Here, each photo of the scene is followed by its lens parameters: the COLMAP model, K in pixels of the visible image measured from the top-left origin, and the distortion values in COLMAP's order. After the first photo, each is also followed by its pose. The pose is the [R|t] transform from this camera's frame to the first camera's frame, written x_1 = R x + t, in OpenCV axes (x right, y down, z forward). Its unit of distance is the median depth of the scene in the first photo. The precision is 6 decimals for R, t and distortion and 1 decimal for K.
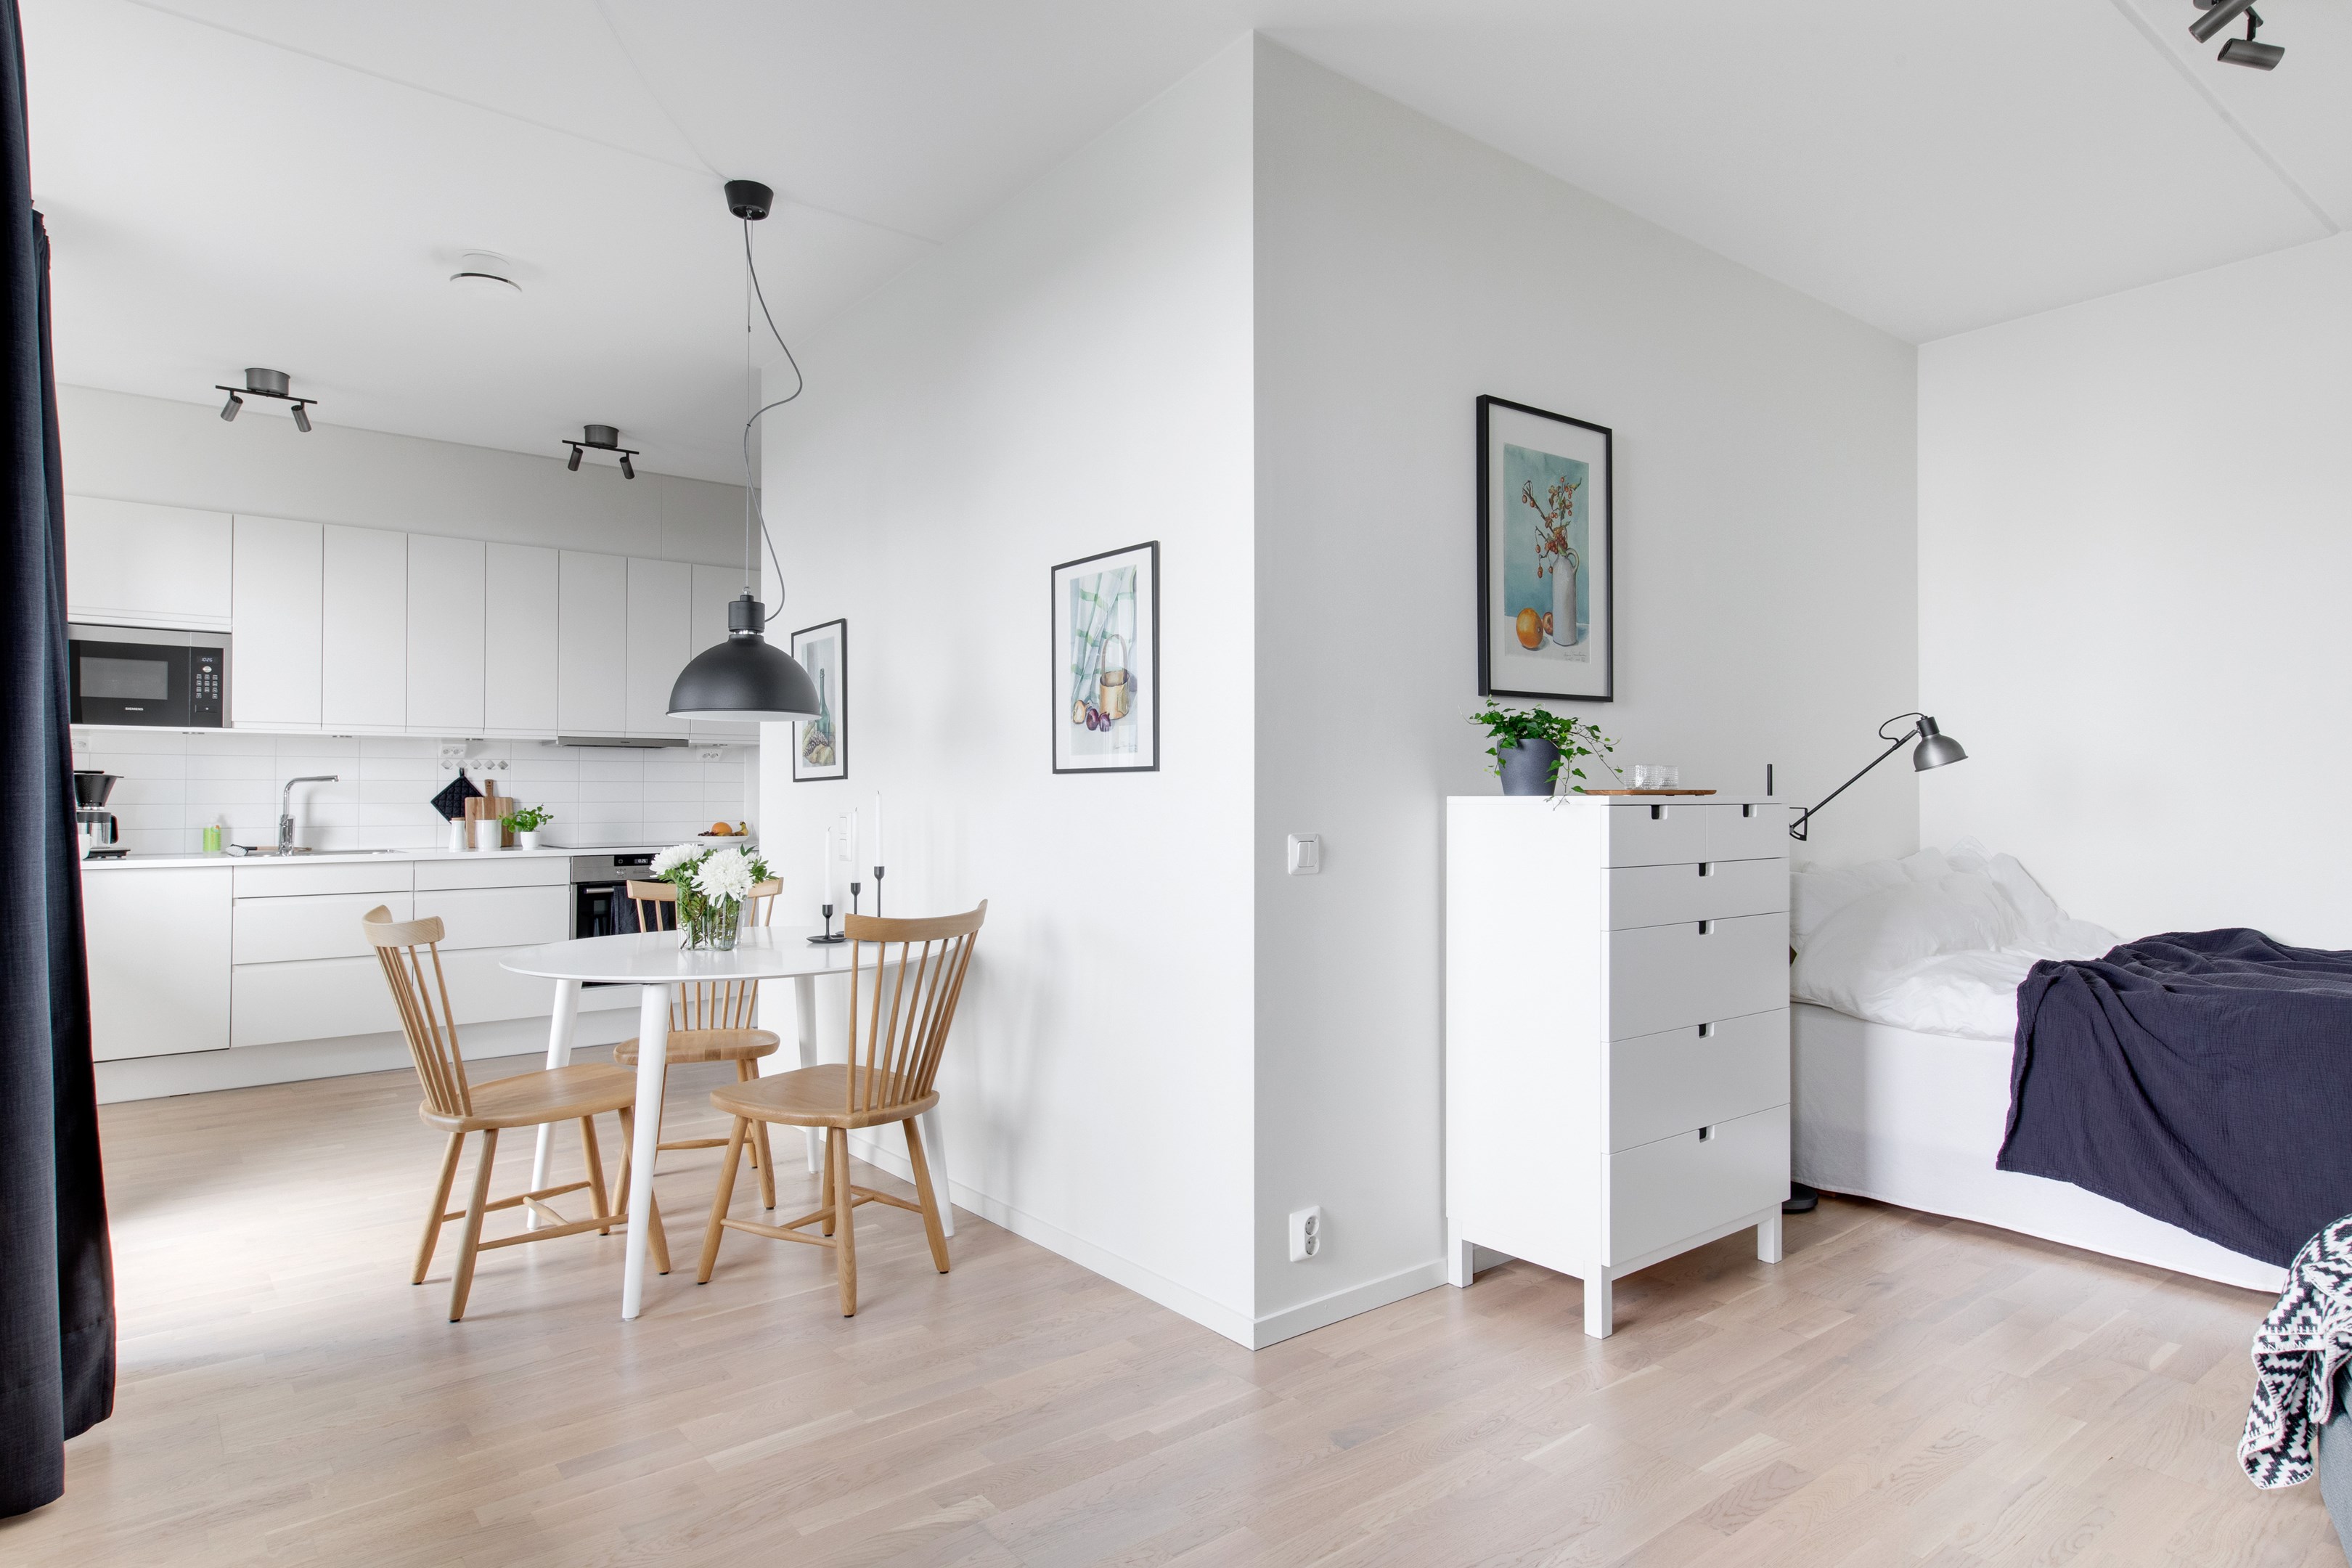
lens RADIAL K [[1339.9, 0, 1106.2], [0, 1339.9, 797.3], [0, 0, 1]] dist [0.016361, -0.000624]
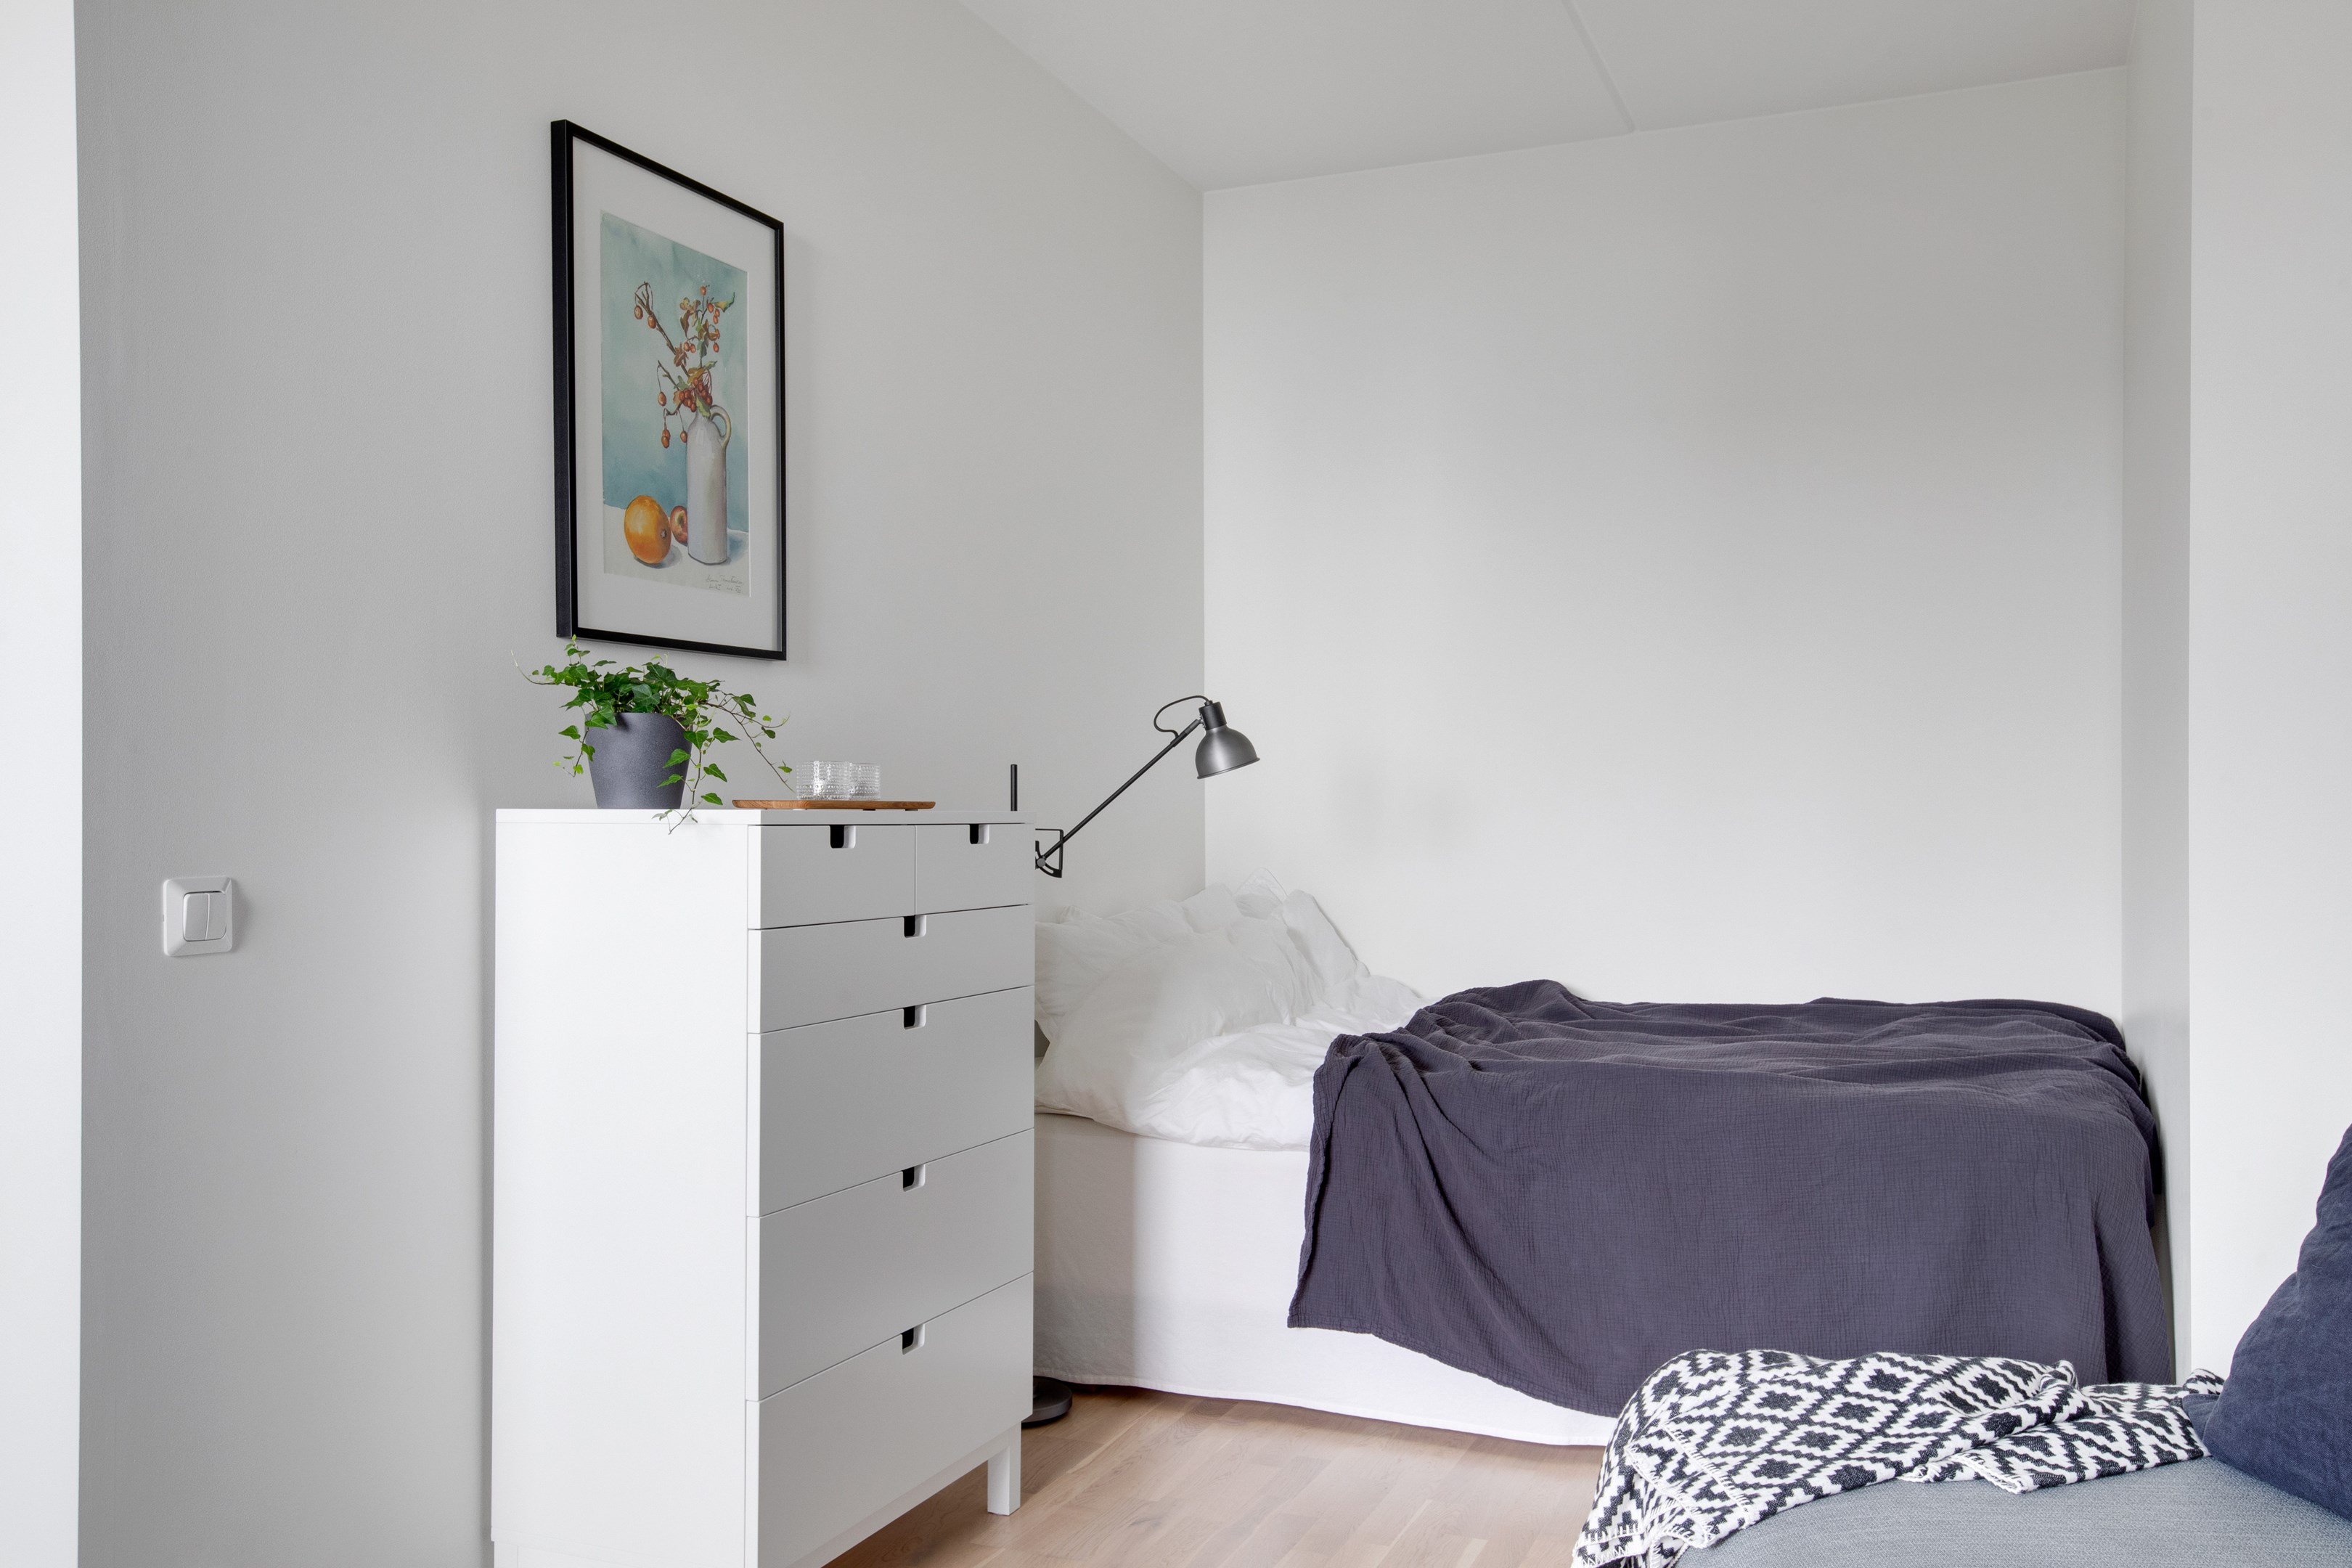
lens RADIAL K [[1990.7, 0, 1175.3], [0, 1990.7, 788.1], [0, 0, 1]] dist [-0.012115, -0.002175]
pose [[0.865842, 0.011670, 0.500181, 0.074508], [-0.005529, 0.999890, -0.013759, 0.000465], [-0.500287, 0.009148, 0.865812, 0.111030]]
